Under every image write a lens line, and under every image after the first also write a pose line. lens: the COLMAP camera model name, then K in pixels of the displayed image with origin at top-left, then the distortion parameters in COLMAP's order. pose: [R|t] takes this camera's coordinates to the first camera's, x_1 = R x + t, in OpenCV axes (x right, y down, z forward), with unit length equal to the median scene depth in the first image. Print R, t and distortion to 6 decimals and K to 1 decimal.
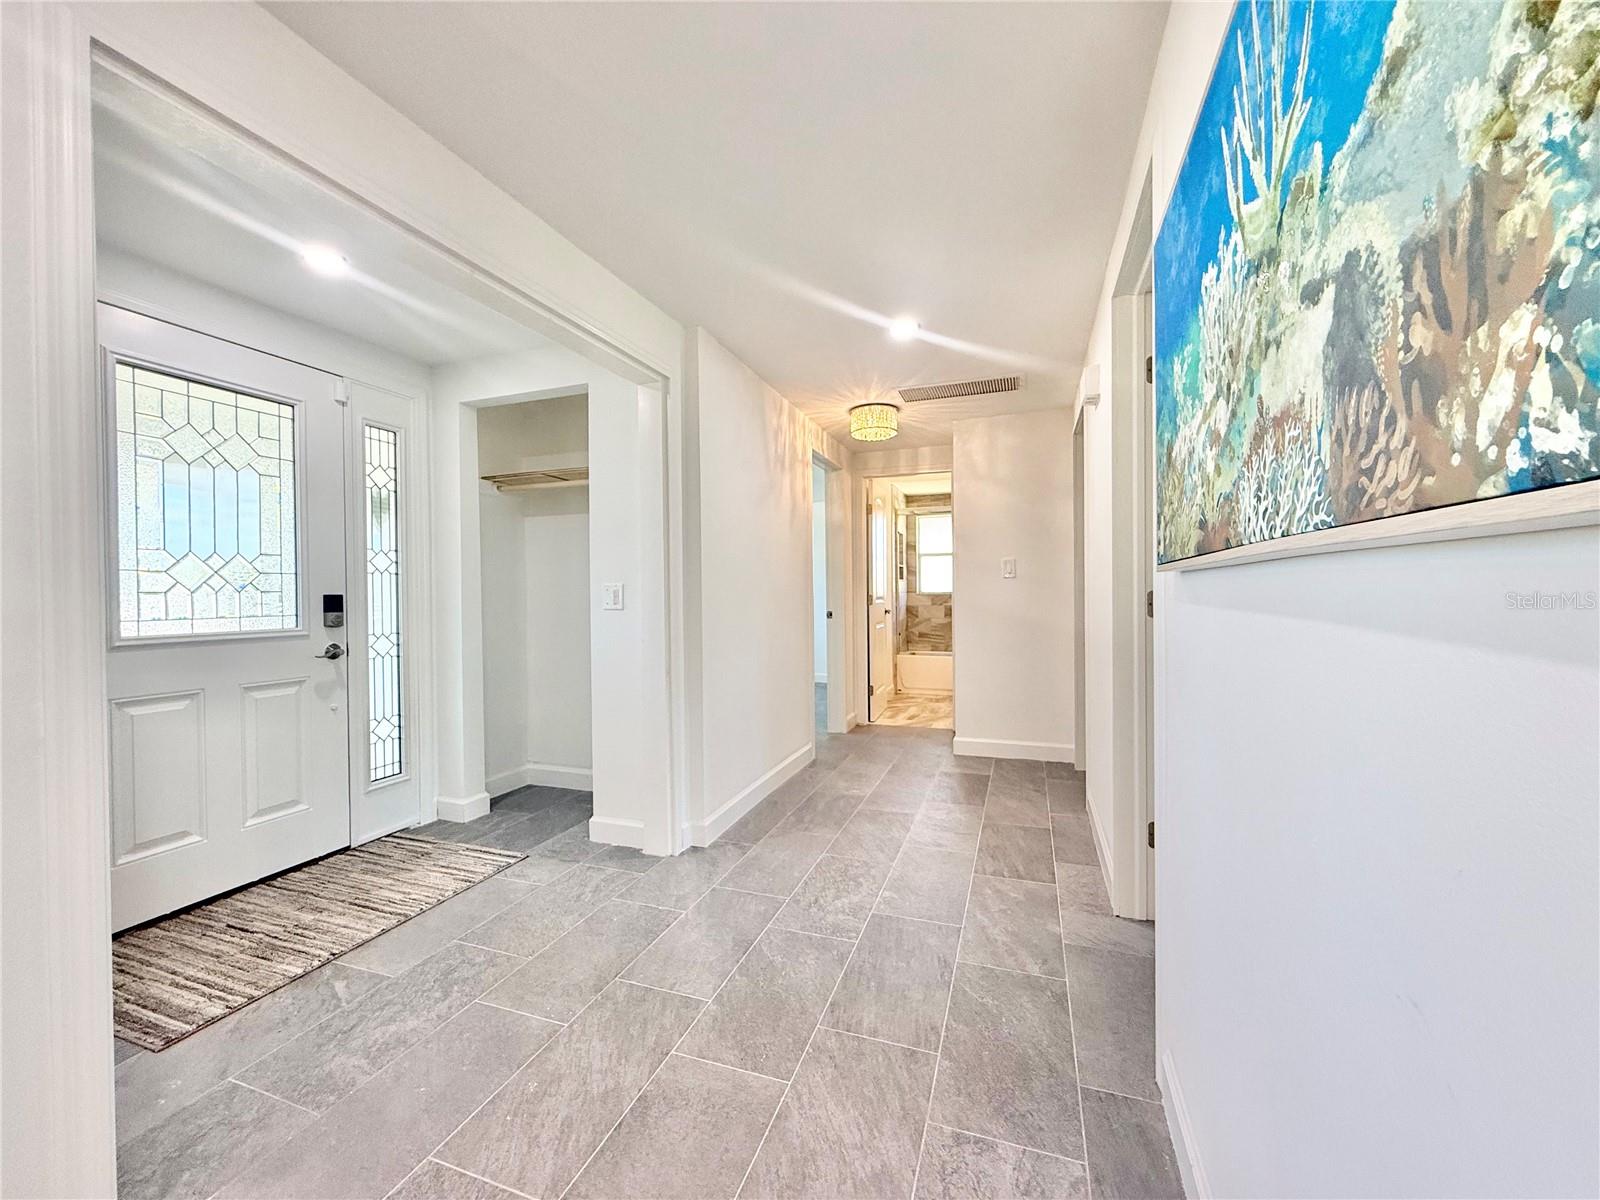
lens RADIAL K [[638.8, 0, 795.9], [0, 638.8, 597.2], [0, 0, 1]] dist [0.000892, 0.000248]
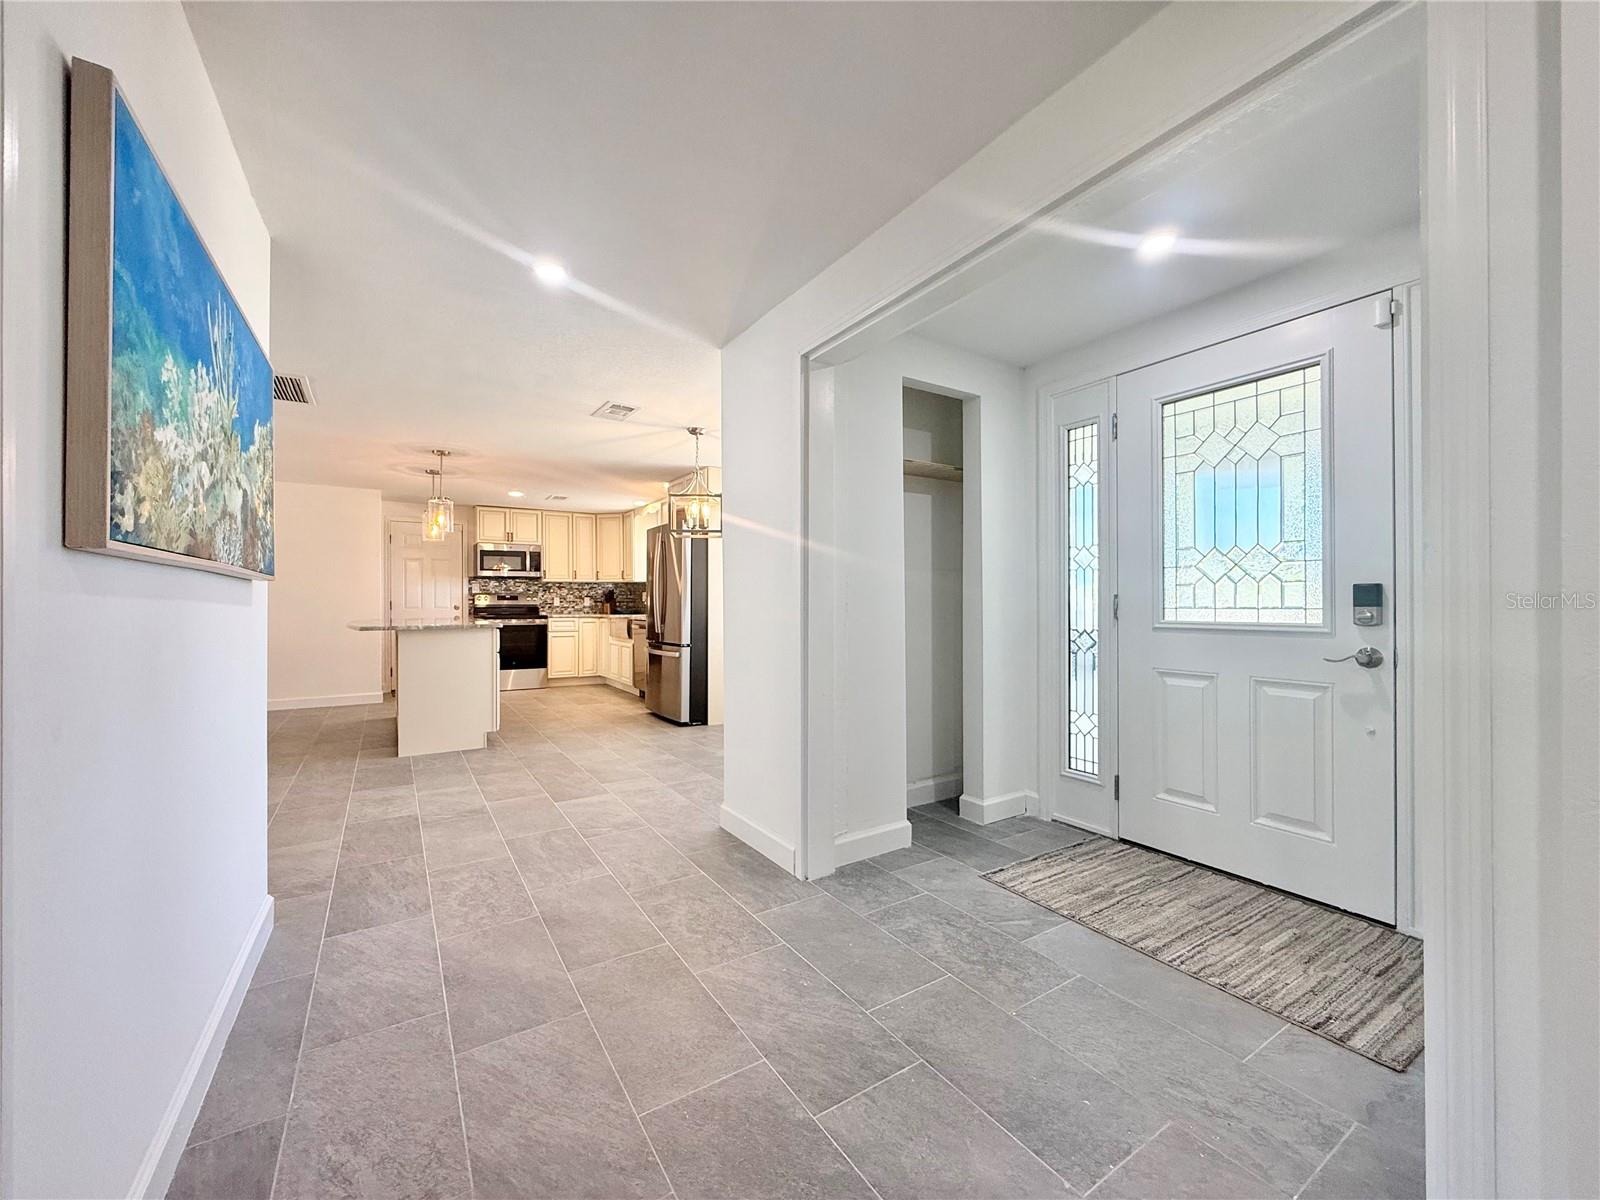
lens RADIAL K [[638.8, 0, 796.6], [0, 638.8, 598.9], [0, 0, 1]] dist [0.000892, 0.000248]
pose [[-0.609838, 0.008459, -0.792481, 0.362728], [0.004555, 0.999964, 0.007168, 0.006471], [0.792513, 0.000761, -0.609854, 1.100127]]
